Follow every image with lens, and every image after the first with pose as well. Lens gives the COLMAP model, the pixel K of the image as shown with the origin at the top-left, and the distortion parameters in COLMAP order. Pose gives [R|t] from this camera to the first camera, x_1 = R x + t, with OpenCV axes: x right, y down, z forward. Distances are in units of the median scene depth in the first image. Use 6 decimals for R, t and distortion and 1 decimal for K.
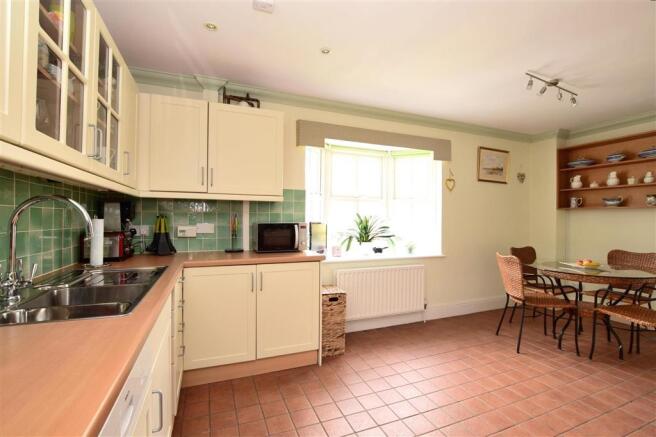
lens RADIAL K [[291.7, 0, 328.0], [0, 291.7, 218.5], [0, 0, 1]] dist [-0.042938, 0.000067]
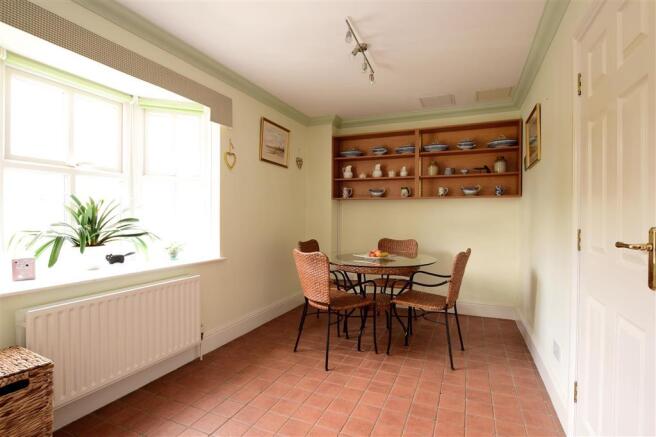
lens RADIAL K [[330.3, 0, 328.0], [0, 330.3, 218.5], [0, 0, 1]] dist [-0.038186, 0.016908]
pose [[0.706280, -0.010714, 0.707852, 0.008185], [-0.001289, 0.999864, 0.016421, 0.016732], [-0.707932, -0.012510, 0.706170, 0.249022]]
